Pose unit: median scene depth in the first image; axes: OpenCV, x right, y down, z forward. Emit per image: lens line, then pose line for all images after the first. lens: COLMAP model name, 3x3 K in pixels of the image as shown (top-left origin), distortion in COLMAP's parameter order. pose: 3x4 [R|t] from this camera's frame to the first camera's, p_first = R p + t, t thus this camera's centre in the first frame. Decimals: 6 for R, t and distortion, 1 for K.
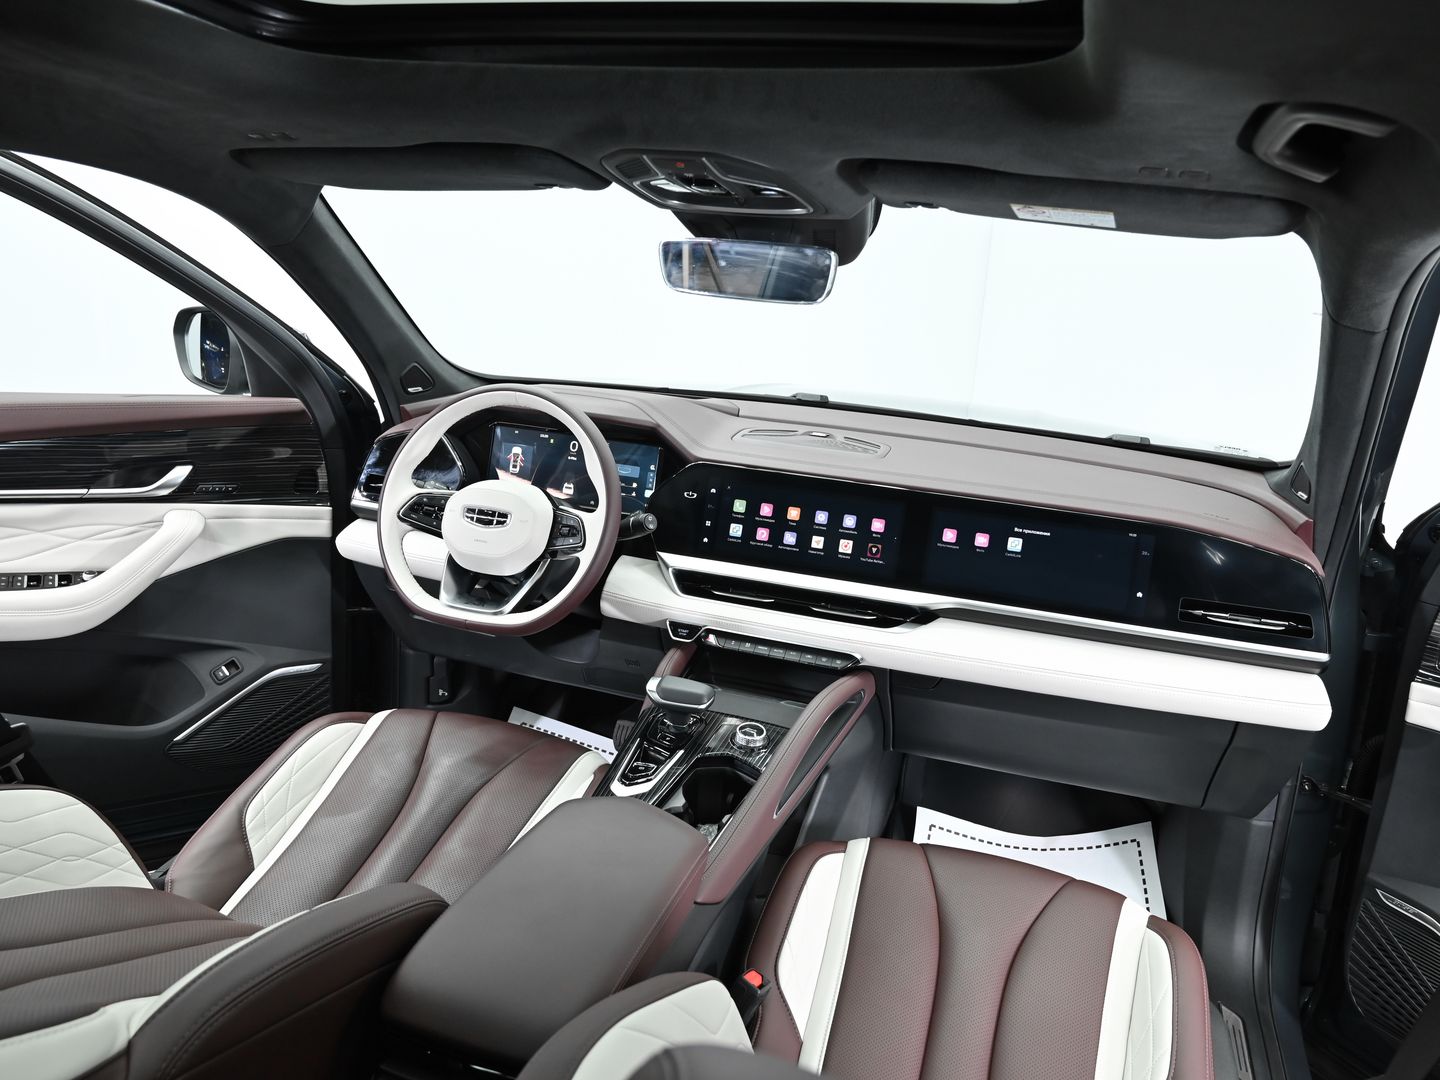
lens RADIAL K [[1034.7, 0, 720.0], [0, 1034.7, 540.0], [0, 0, 1]] dist [-0.001210, -0.133203]
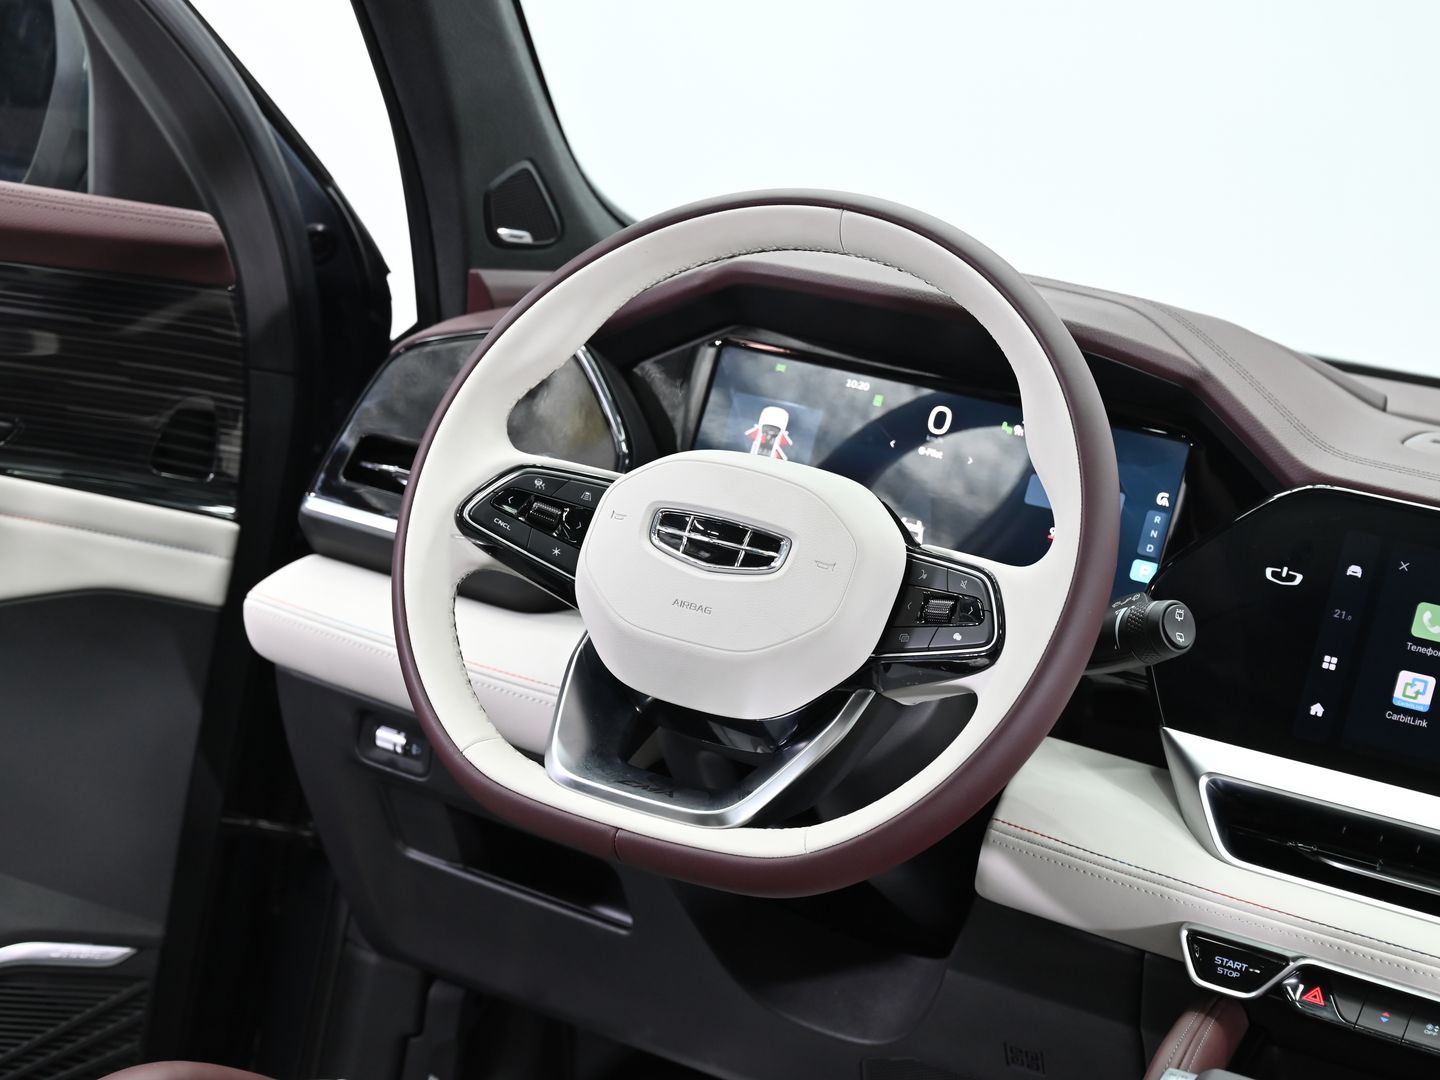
lens RADIAL K [[2478.6, 0, 720.0], [0, 2478.6, 540.0], [0, 0, 1]] dist [-0.041698, 0.024781]
pose [[0.984623, 0.124709, -0.122329, -0.117095], [-0.141266, 0.980361, -0.137611, 0.086644], [0.102765, 0.152776, 0.982903, 0.175441]]
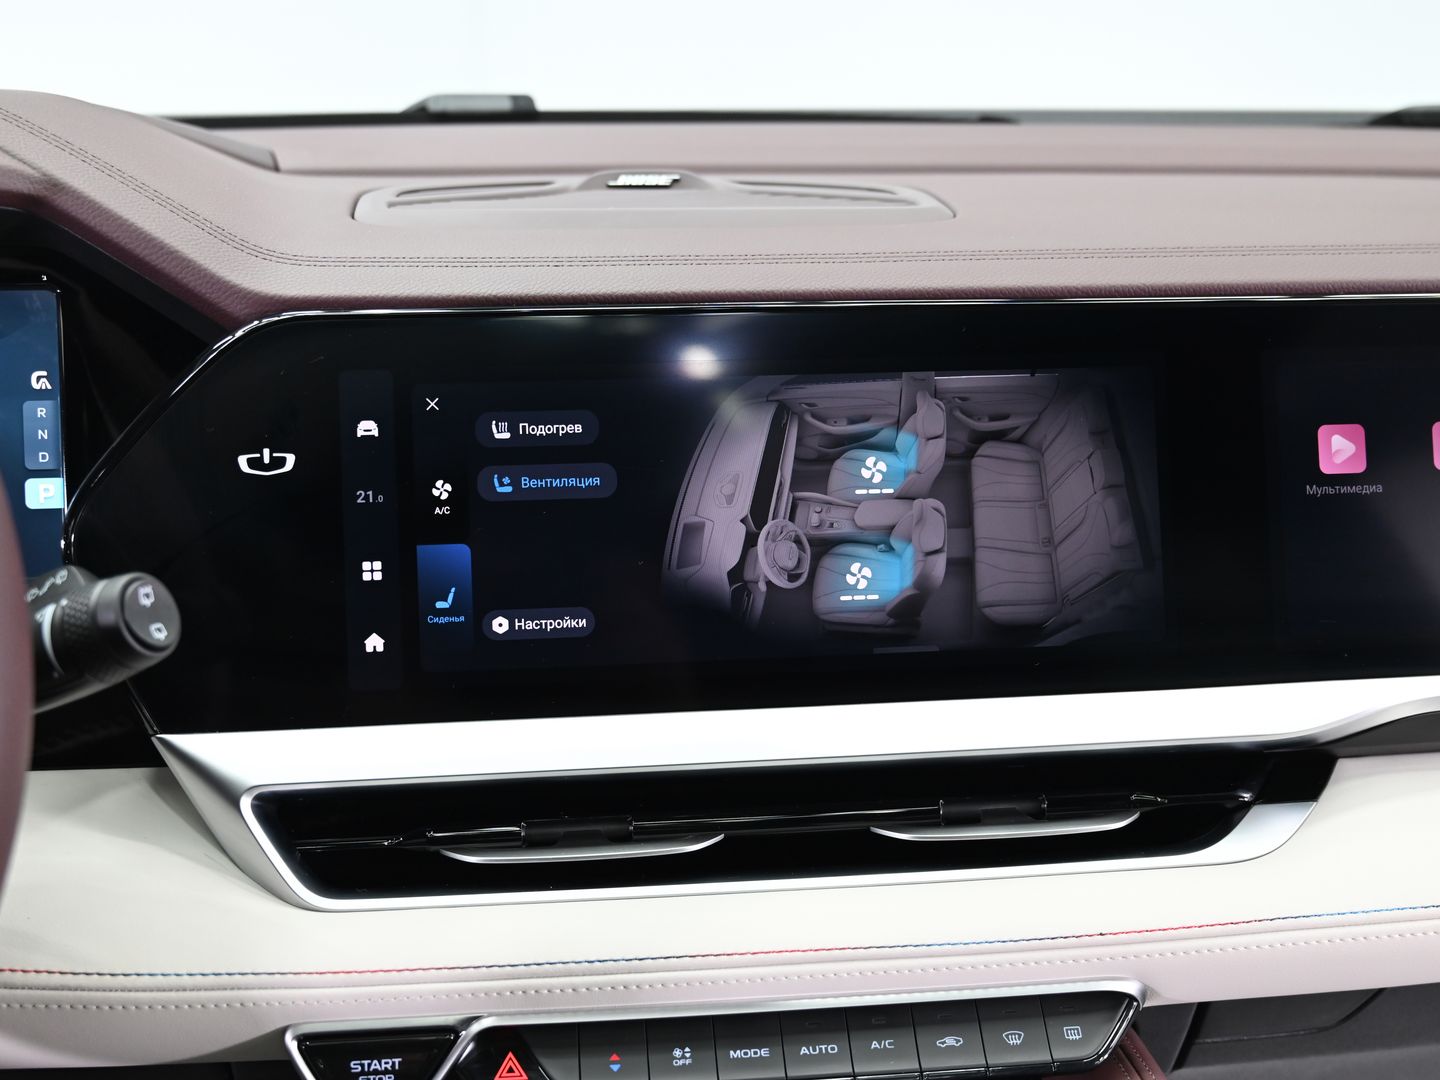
lens RADIAL K [[1824.6, 0, 720.0], [0, 1824.6, 540.0], [0, 0, 1]] dist [0.004471, -0.055594]
pose [[0.899796, -0.173620, 0.400278, -0.105870], [0.172318, 0.984247, 0.039557, -0.026013], [-0.400840, 0.033382, 0.915540, 0.606315]]
